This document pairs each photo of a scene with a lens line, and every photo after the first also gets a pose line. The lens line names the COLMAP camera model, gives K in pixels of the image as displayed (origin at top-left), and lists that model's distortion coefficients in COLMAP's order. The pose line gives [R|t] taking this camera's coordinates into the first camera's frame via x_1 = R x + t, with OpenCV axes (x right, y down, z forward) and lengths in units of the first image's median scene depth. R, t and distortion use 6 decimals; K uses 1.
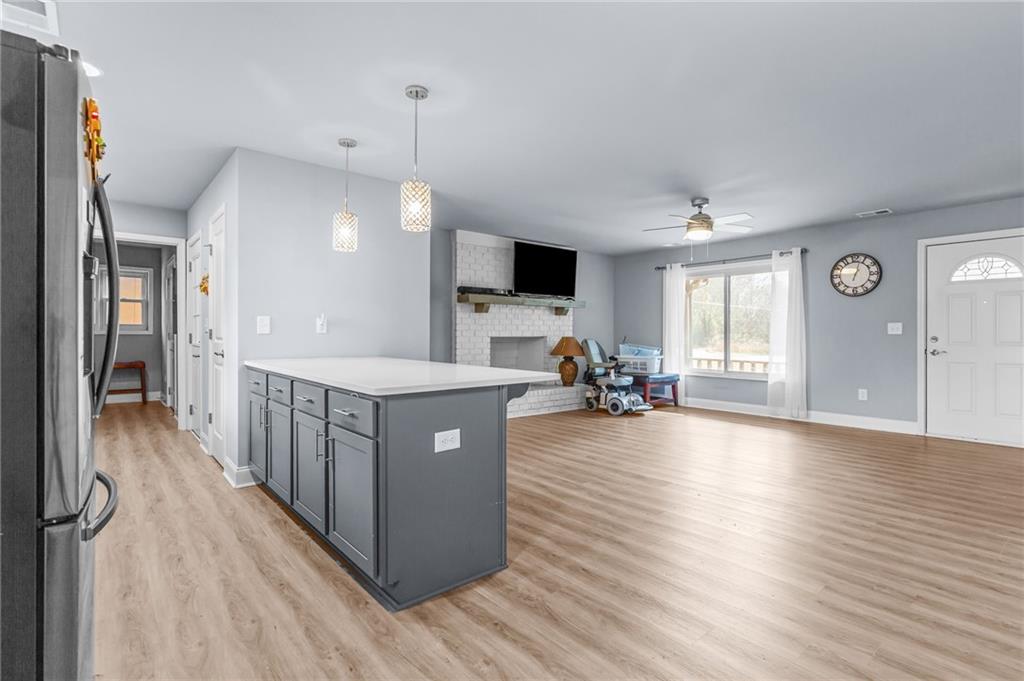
lens RADIAL K [[489.0, 0, 509.8], [0, 489.0, 337.2], [0, 0, 1]] dist [0.001114, -0.000081]
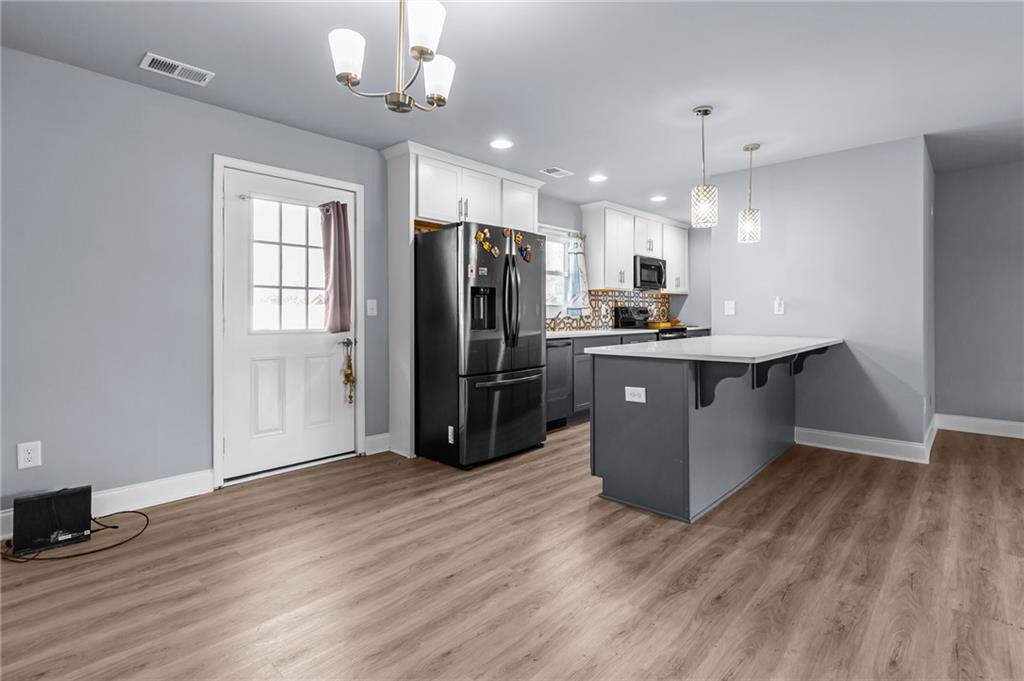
lens RADIAL K [[489.0, 0, 528.3], [0, 489.0, 318.7], [0, 0, 1]] dist [0.001114, -0.000081]
pose [[0.137257, 0.004949, -0.990523, 0.433375], [-0.004285, 0.999981, 0.004402, 0.000139], [0.990526, 0.003640, 0.137275, 0.198372]]
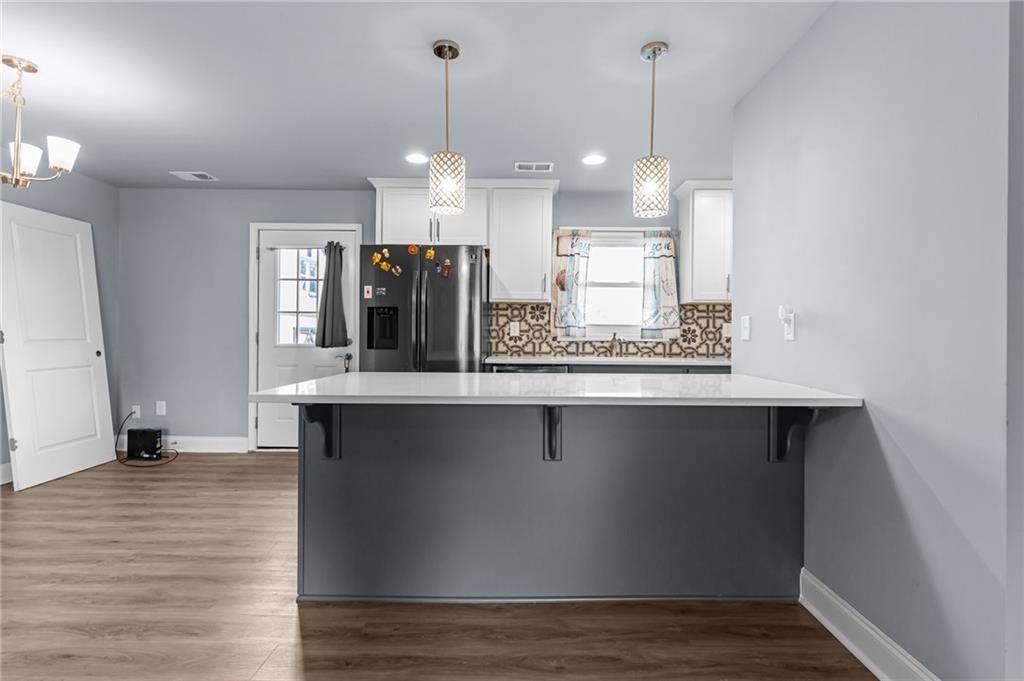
lens RADIAL K [[489.0, 0, 522.2], [0, 489.0, 333.7], [0, 0, 1]] dist [0.001114, -0.000081]
pose [[-0.644015, -0.009572, -0.764953, 0.170706], [-0.017433, 0.999846, 0.002166, -0.007513], [0.764814, 0.014730, -0.644083, 0.776244]]
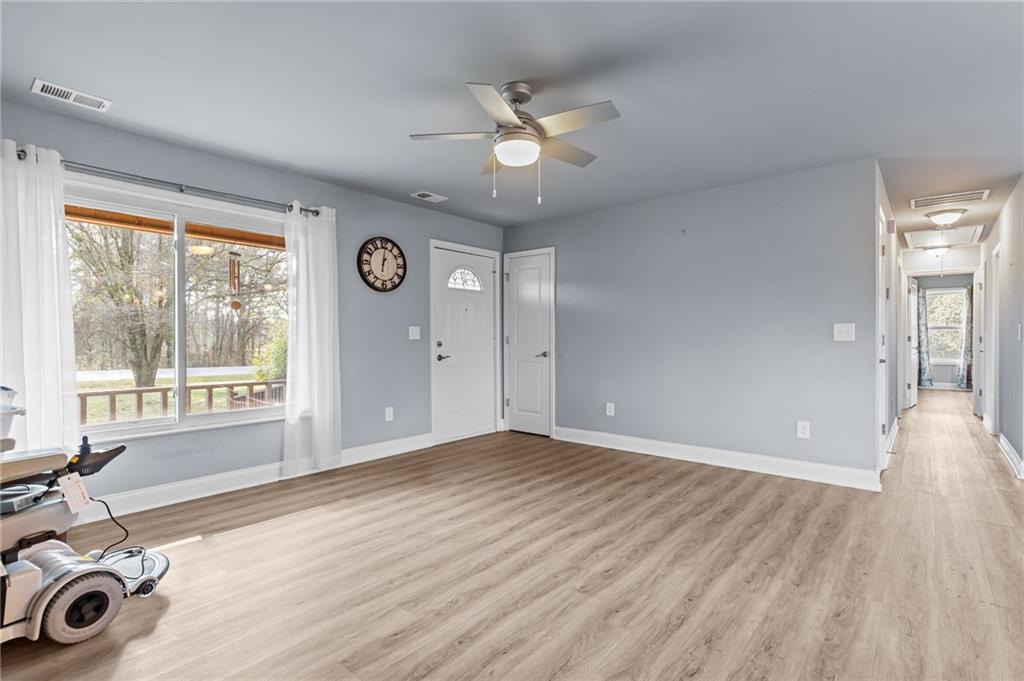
lens RADIAL K [[489.0, 0, 527.3], [0, 489.0, 341.2], [0, 0, 1]] dist [0.001114, -0.000081]
pose [[-0.186991, -0.007709, 0.982331, -0.118520], [0.008422, 0.999920, 0.009450, -0.008996], [-0.982325, 0.010041, -0.186911, 0.942832]]
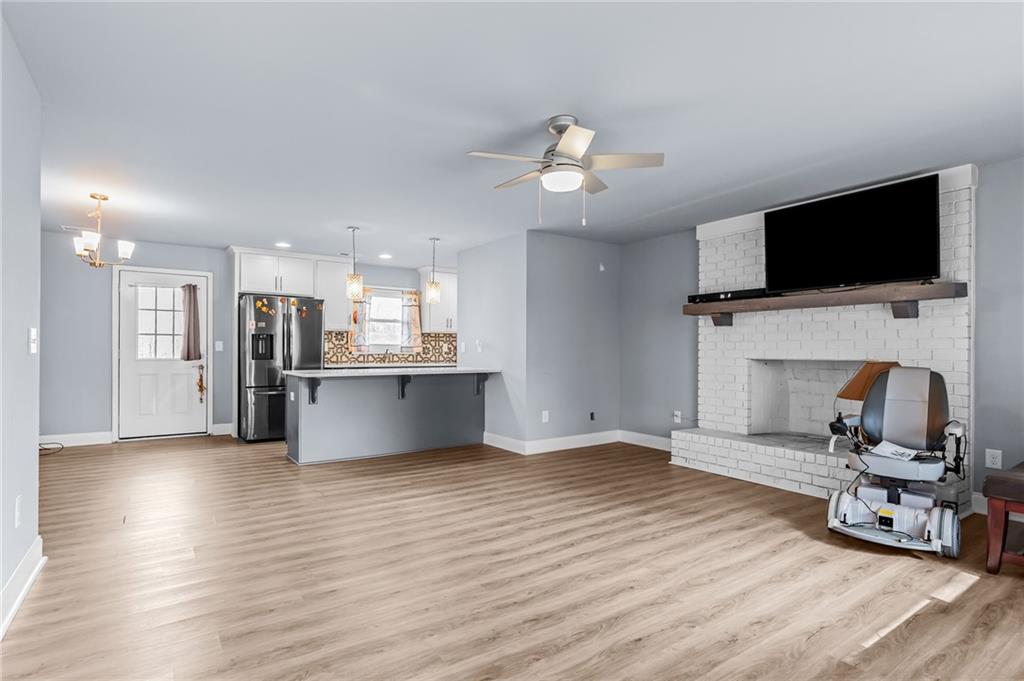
lens RADIAL K [[521.3, 0, 519.0], [0, 521.3, 353.2], [0, 0, 1]] dist [0.001207, -0.001044]
pose [[-0.085277, 0.000926, -0.996357, 0.863785], [-0.013560, 0.999906, 0.002090, -0.006697], [0.996265, 0.013689, -0.085256, 0.867719]]
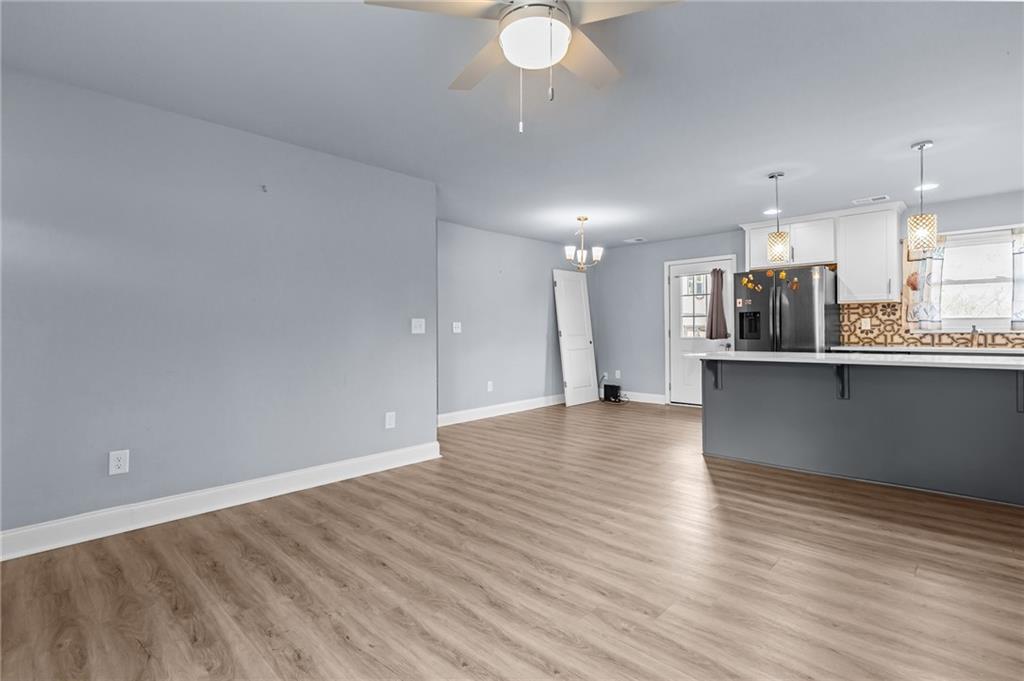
lens RADIAL K [[489.0, 0, 511.7], [0, 489.0, 328.5], [0, 0, 1]] dist [0.001114, -0.000081]
pose [[-0.994521, 0.003541, -0.104474, 0.381055], [0.003174, 0.999988, 0.003684, -0.009848], [0.104486, 0.003332, -0.994521, 1.157658]]
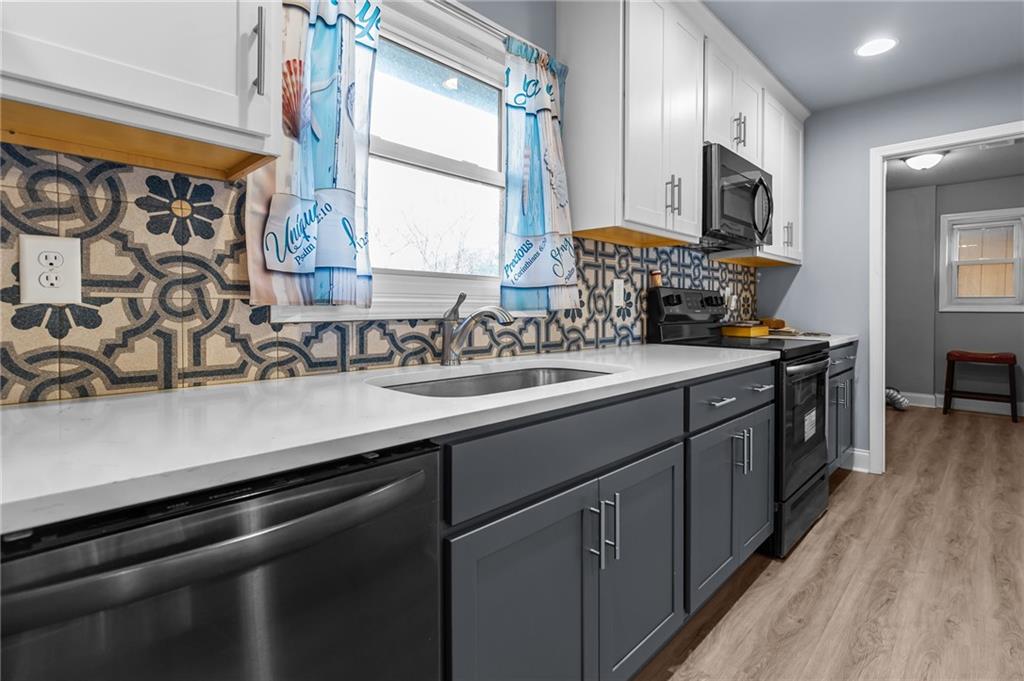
lens RADIAL K [[489.0, 0, 526.3], [0, 489.0, 315.0], [0, 0, 1]] dist [0.001114, -0.000081]
pose [[0.108568, 0.008405, -0.994053, -0.244910], [-0.008608, 0.999935, 0.007515, -0.000957], [0.994052, 0.007741, 0.108633, 0.398792]]
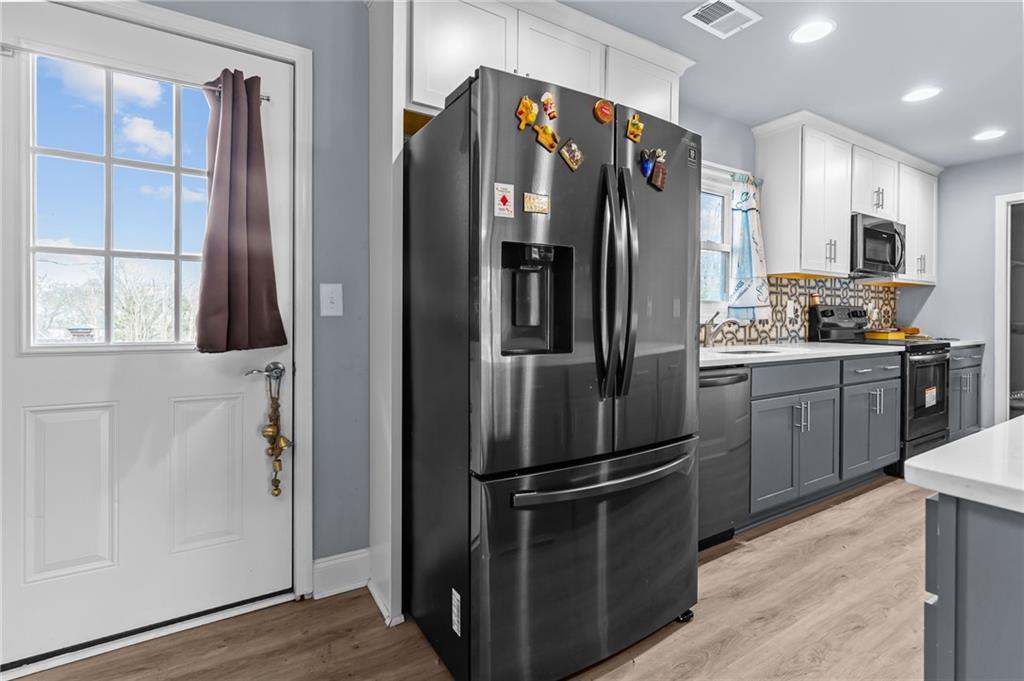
lens RADIAL K [[489.0, 0, 526.2], [0, 489.0, 322.8], [0, 0, 1]] dist [0.001114, -0.000081]
pose [[-0.123958, 0.007966, -0.992256, 0.045310], [-0.012908, 0.999870, 0.009640, -0.000489], [0.992204, 0.014003, -0.123839, 0.252151]]
